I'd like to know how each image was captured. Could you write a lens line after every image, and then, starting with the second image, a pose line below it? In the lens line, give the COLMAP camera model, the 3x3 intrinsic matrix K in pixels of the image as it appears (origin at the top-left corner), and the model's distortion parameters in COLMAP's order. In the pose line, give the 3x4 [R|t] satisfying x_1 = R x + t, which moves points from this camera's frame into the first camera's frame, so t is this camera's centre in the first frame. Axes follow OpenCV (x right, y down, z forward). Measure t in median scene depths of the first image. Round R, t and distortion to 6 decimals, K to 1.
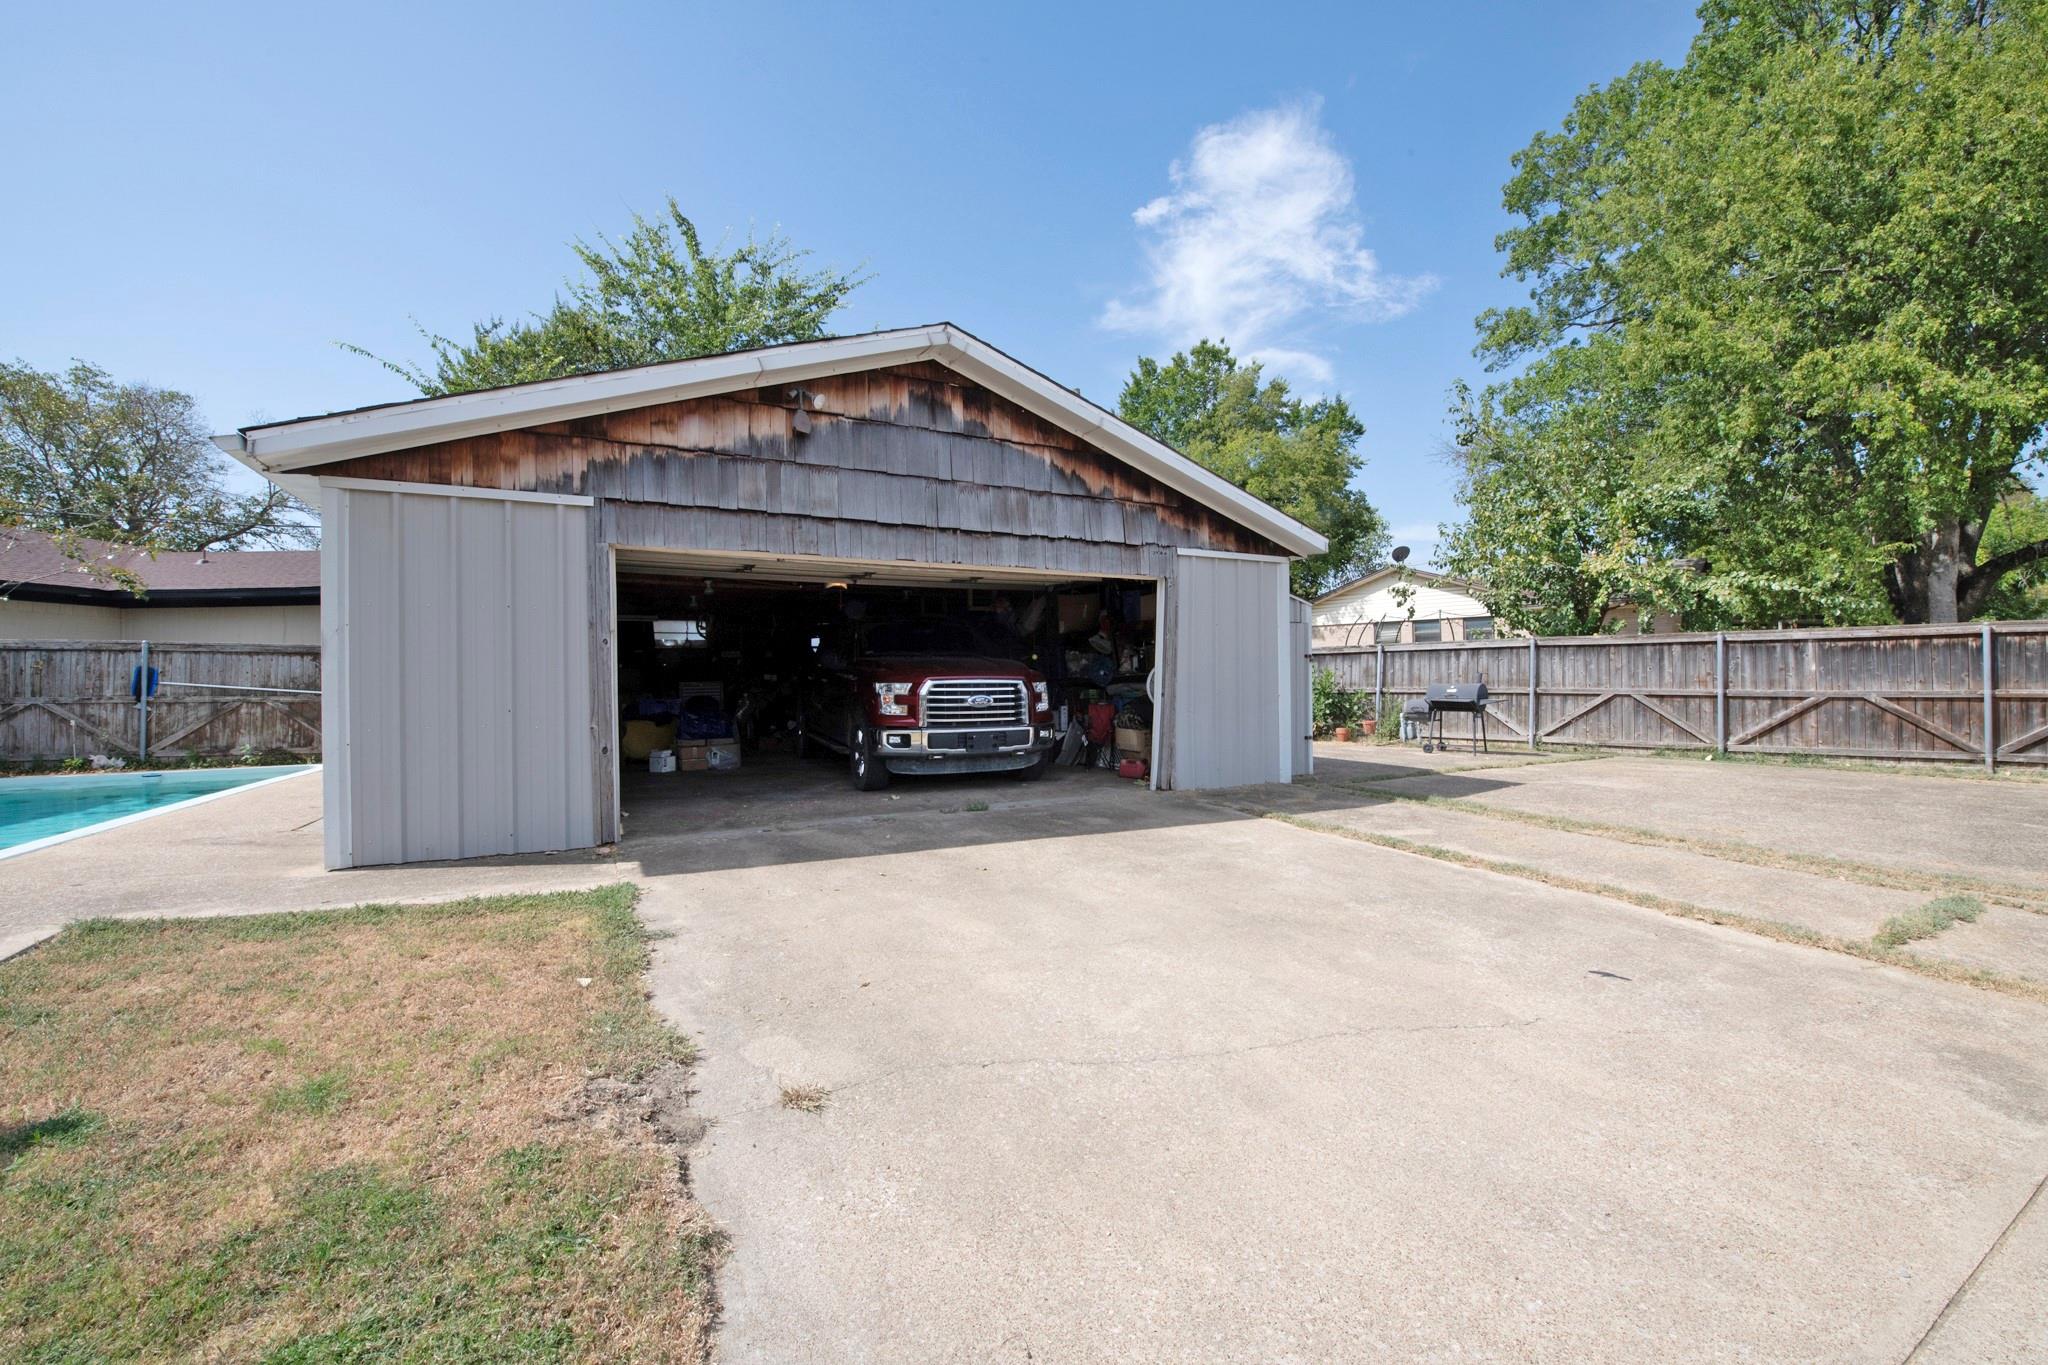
lens RADIAL K [[820.5, 0, 1015.7], [0, 820.5, 682.5], [0, 0, 1]] dist [-0.026519, 0.000823]
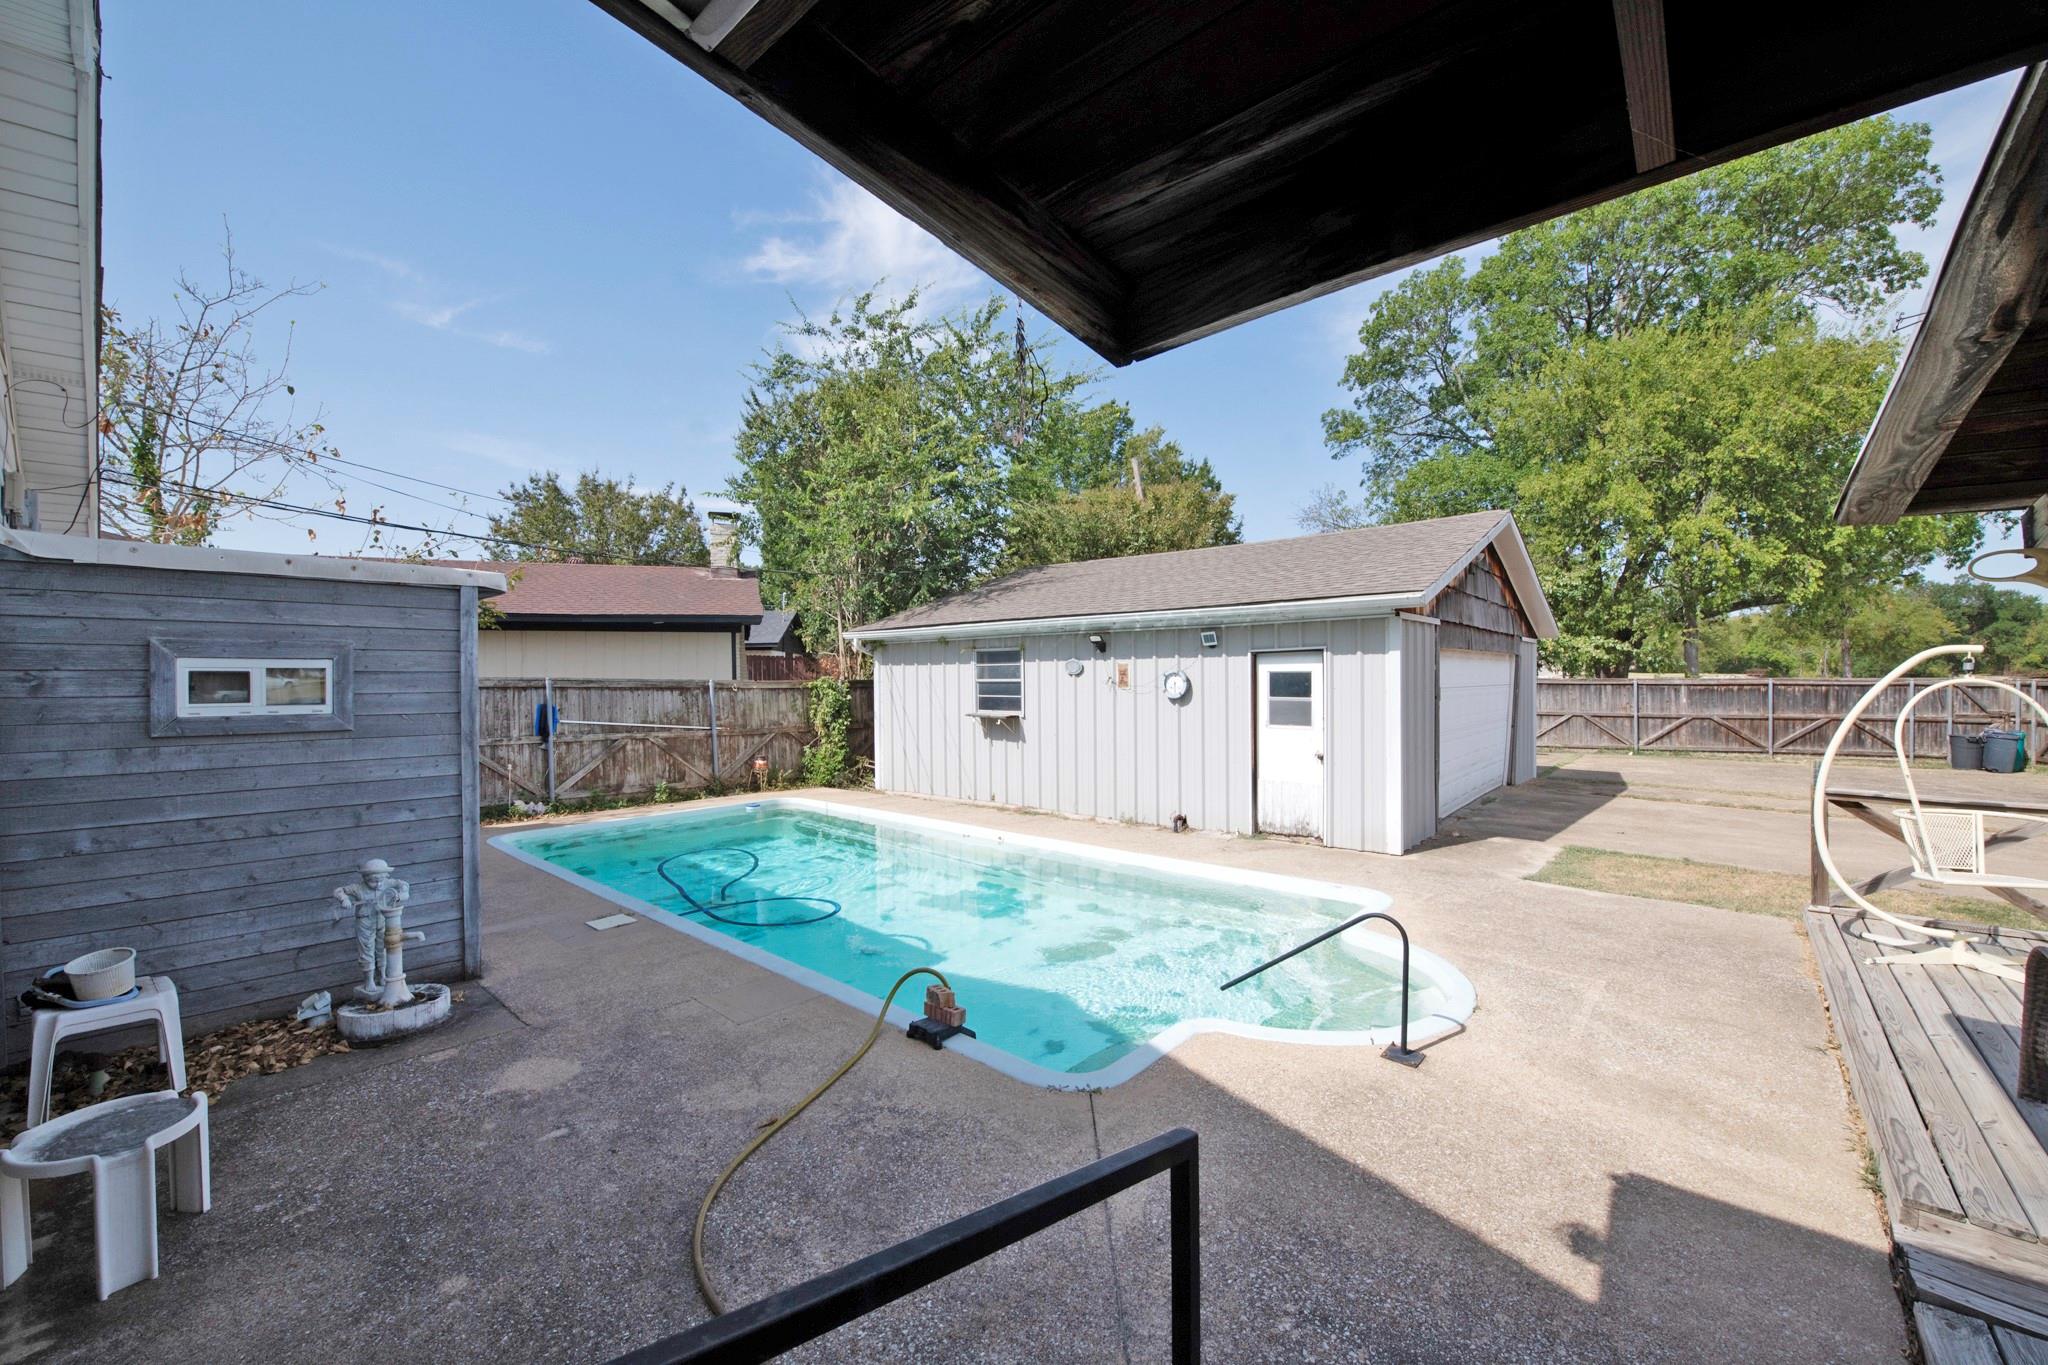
lens RADIAL K [[820.5, 0, 1015.7], [0, 820.5, 682.5], [0, 0, 1]] dist [-0.026519, 0.000823]
pose [[0.931648, 0.003485, 0.363345, -1.074222], [-0.003550, 0.999994, -0.000489, -0.055188], [-0.363344, -0.000834, 0.931655, -0.119614]]
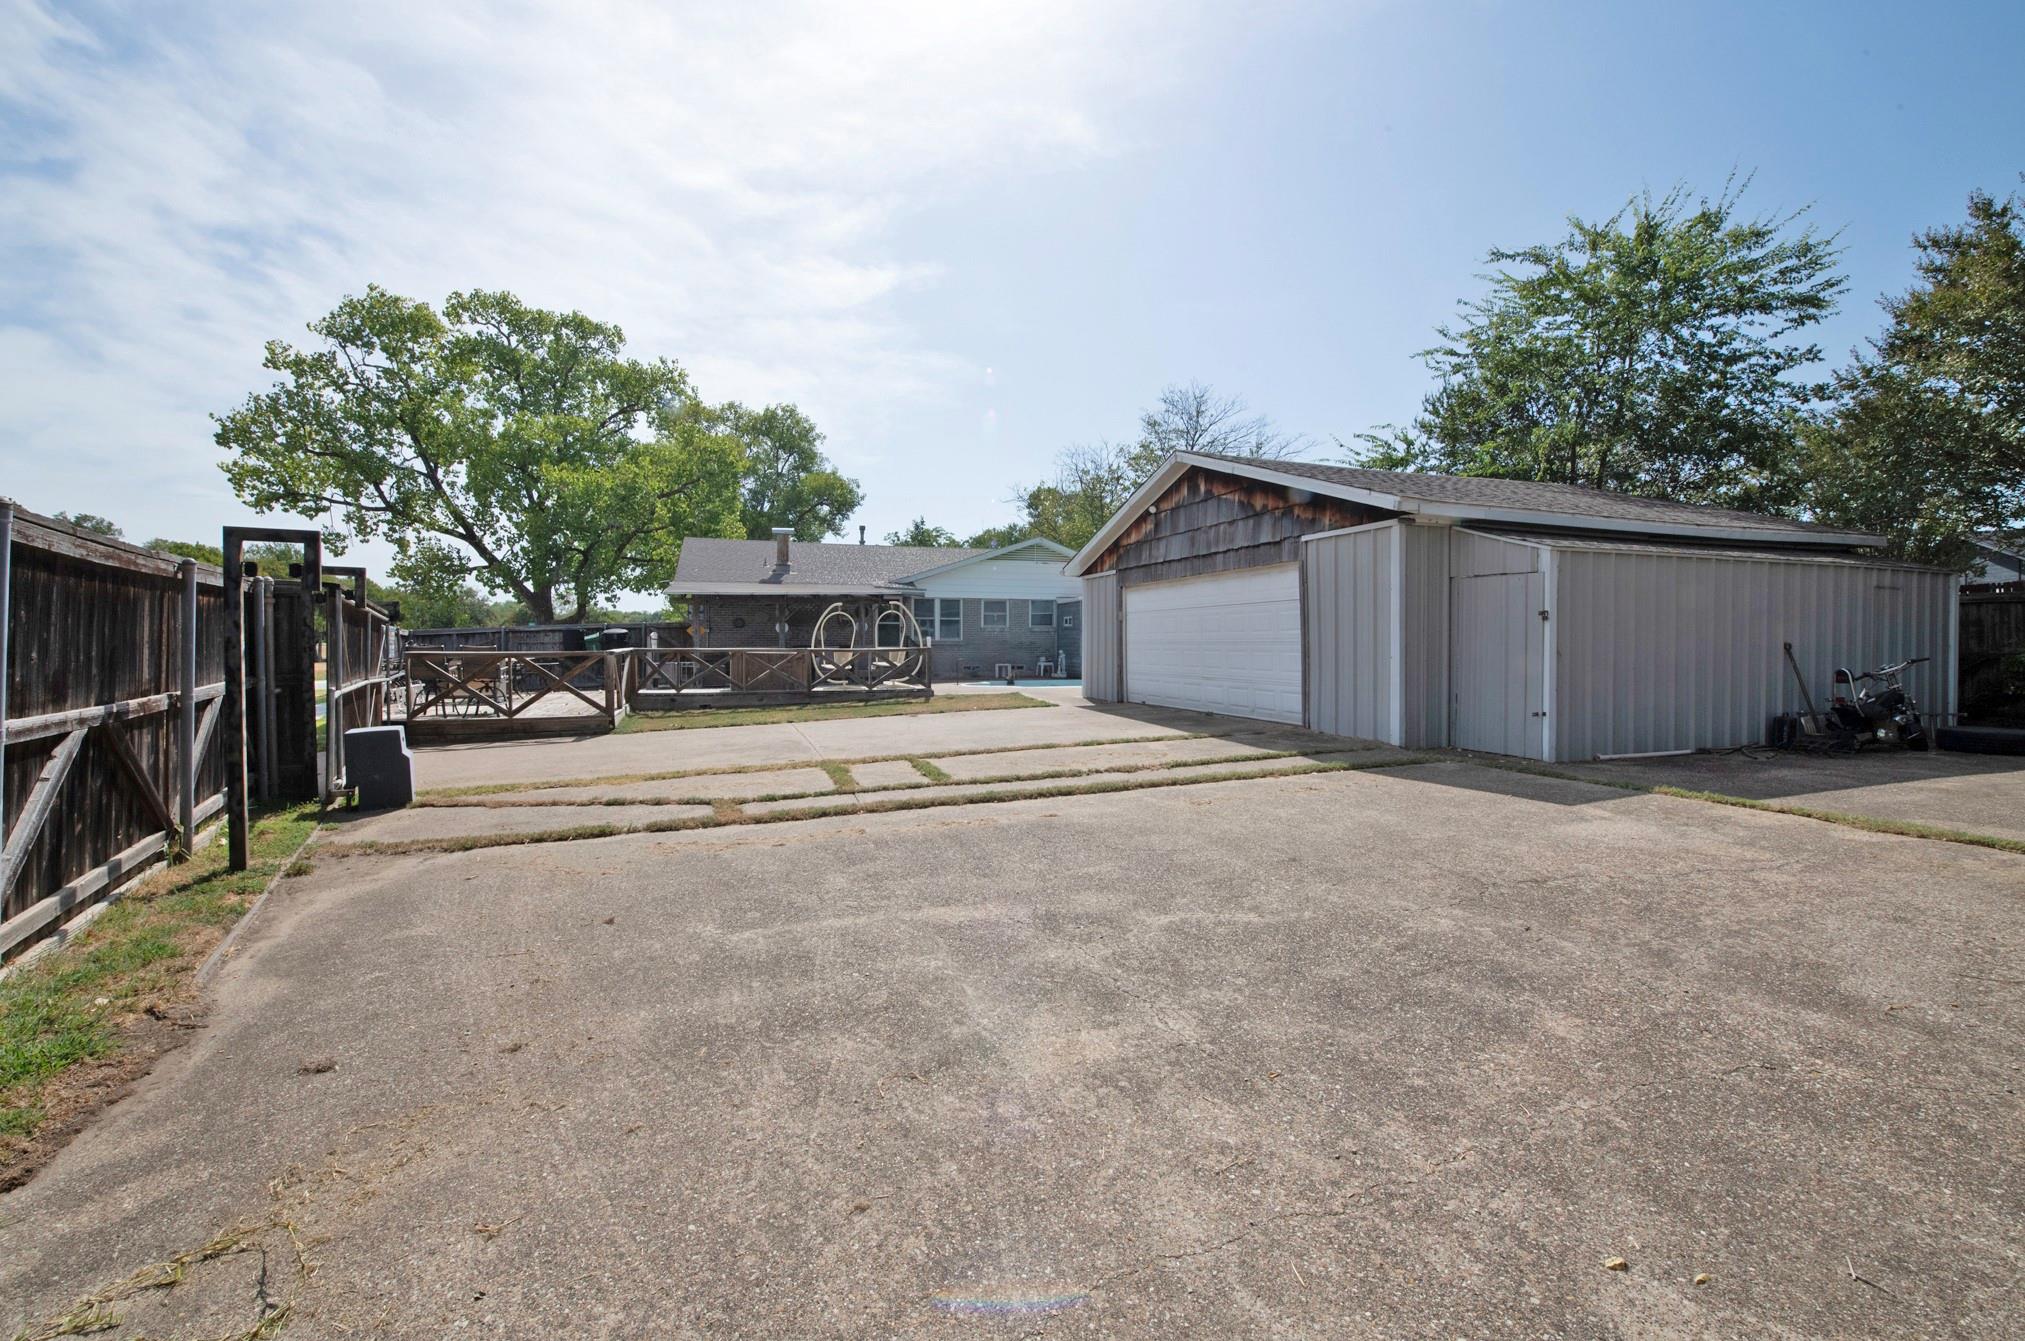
lens RADIAL K [[811.3, 0, 1004.3], [0, 811.3, 670.5], [0, 0, 1]] dist [-0.026519, 0.000823]
pose [[-0.169647, 0.047852, -0.984343, 1.226877], [0.004410, 0.998847, 0.047797, -0.015491], [0.985495, 0.003768, -0.169662, 0.617033]]
